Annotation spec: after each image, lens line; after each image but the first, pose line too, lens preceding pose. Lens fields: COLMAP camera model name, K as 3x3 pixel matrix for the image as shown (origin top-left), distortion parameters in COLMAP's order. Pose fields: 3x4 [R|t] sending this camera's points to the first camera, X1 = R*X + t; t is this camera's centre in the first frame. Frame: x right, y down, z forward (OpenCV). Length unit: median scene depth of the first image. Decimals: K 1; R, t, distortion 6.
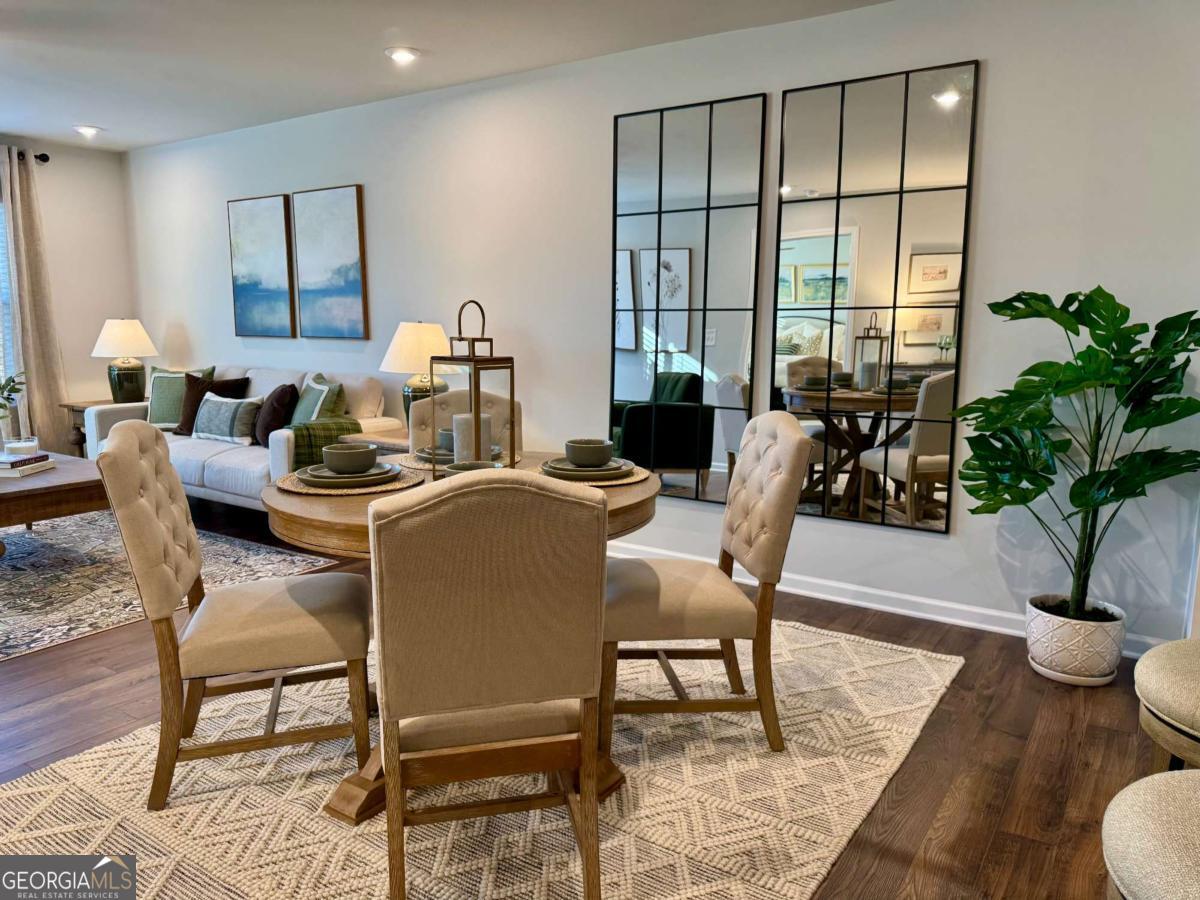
lens RADIAL K [[848.4, 0, 599.6], [0, 848.4, 451.8], [0, 0, 1]] dist [0.042581, -0.057688]
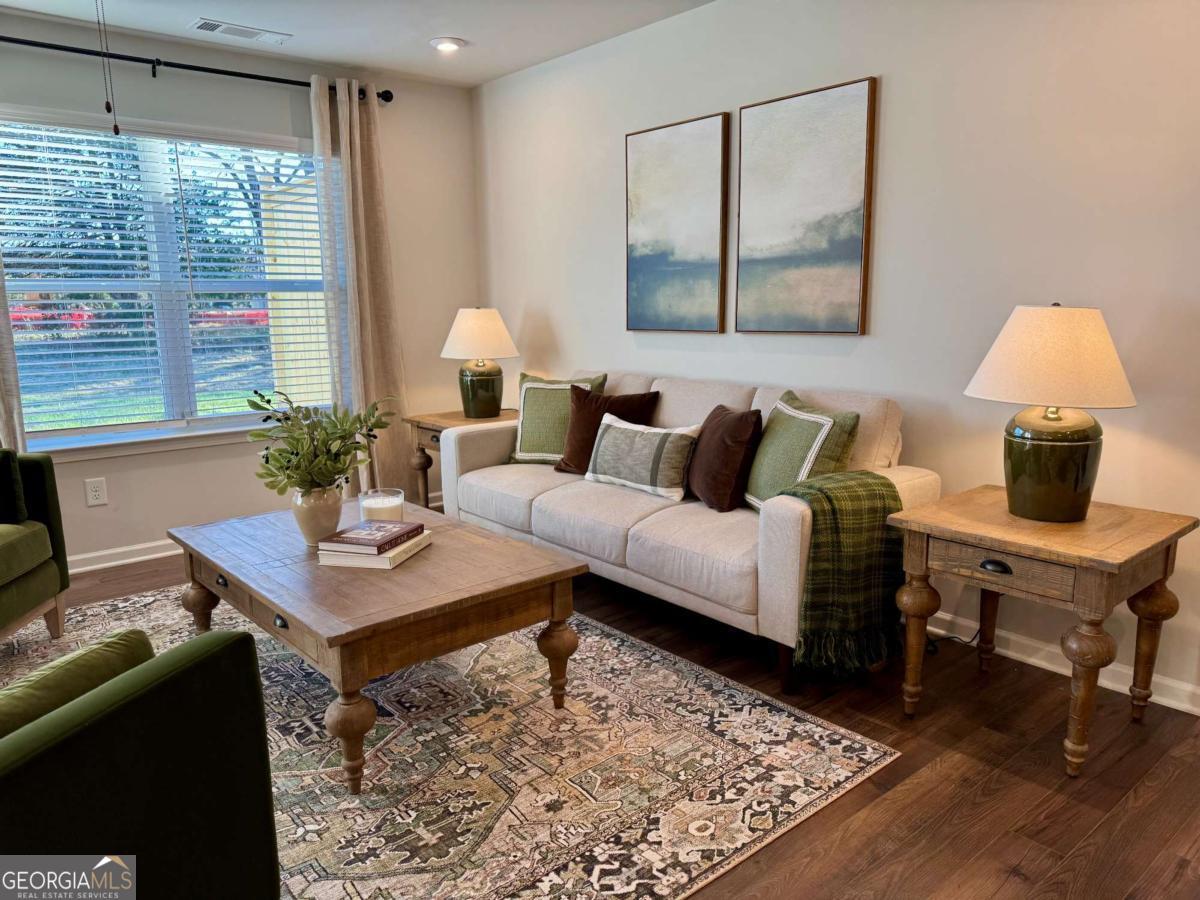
lens RADIAL K [[839.5, 0, 600.0], [0, 839.5, 450.0], [0, 0, 1]] dist [0.156144, -0.278608]
pose [[0.962554, 0.030938, -0.269319, -0.341935], [-0.024875, 0.999355, 0.025898, -0.070641], [0.269946, -0.018229, 0.962703, 0.417467]]
